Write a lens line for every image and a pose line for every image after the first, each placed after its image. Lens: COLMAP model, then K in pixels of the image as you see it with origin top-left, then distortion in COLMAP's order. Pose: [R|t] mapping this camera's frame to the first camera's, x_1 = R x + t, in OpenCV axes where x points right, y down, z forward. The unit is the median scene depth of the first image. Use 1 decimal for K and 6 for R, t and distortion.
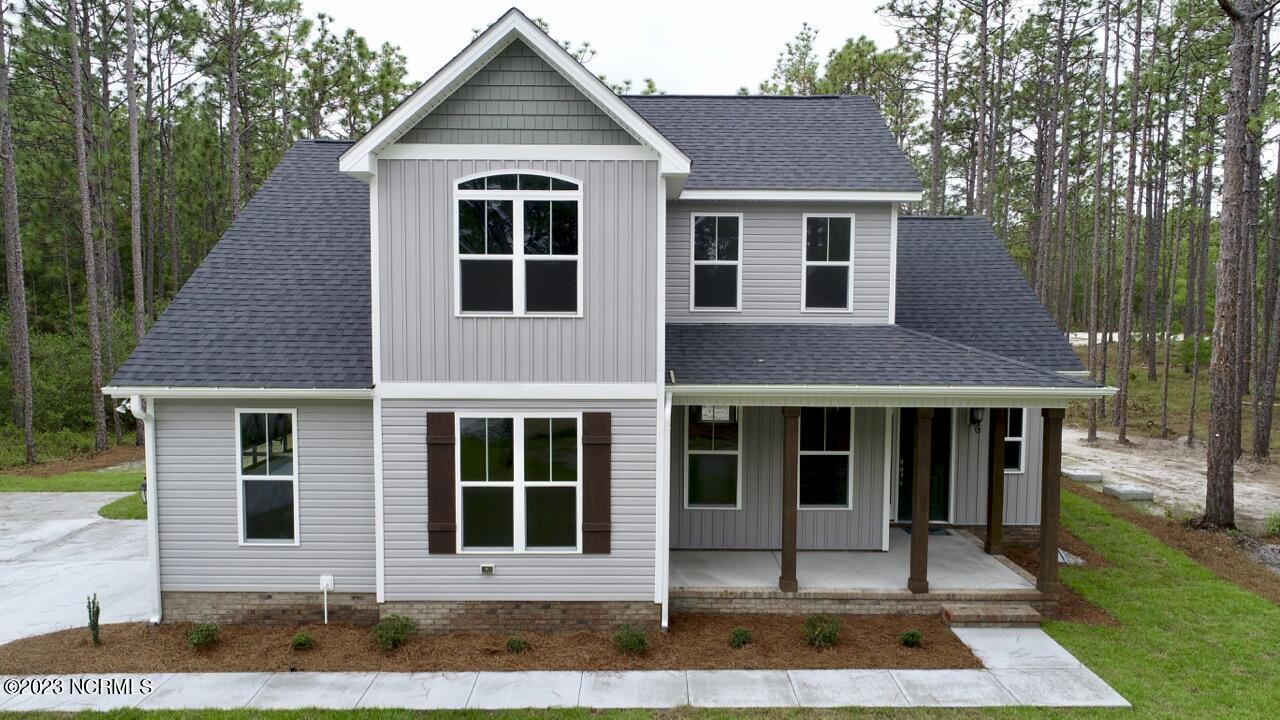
lens RADIAL K [[869.0, 0, 640.3], [0, 869.0, 362.8], [0, 0, 1]] dist [0.000623, -0.002523]
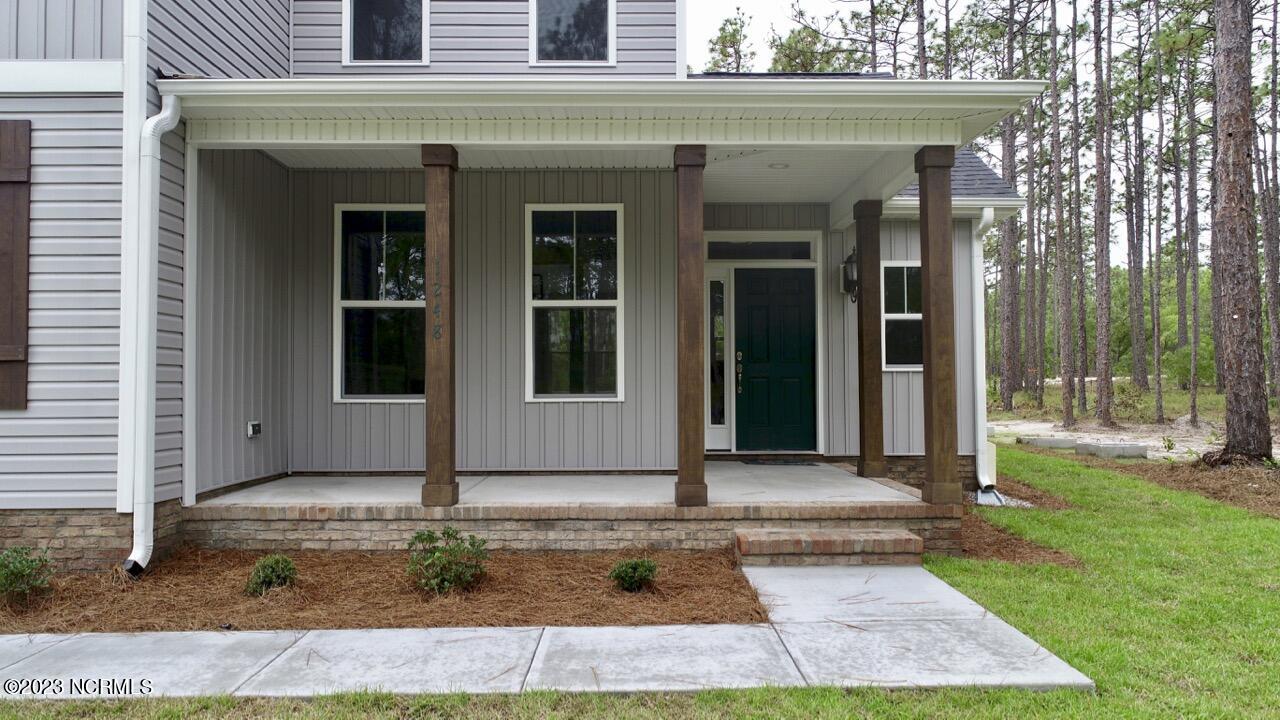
lens RADIAL K [[869.0, 0, 641.5], [0, 869.0, 360.4], [0, 0, 1]] dist [0.000623, -0.002523]
pose [[0.999940, -0.009472, 0.005489, 0.290581], [0.009967, 0.995066, -0.098710, 0.229863], [-0.004526, 0.098759, 0.995101, 0.481024]]
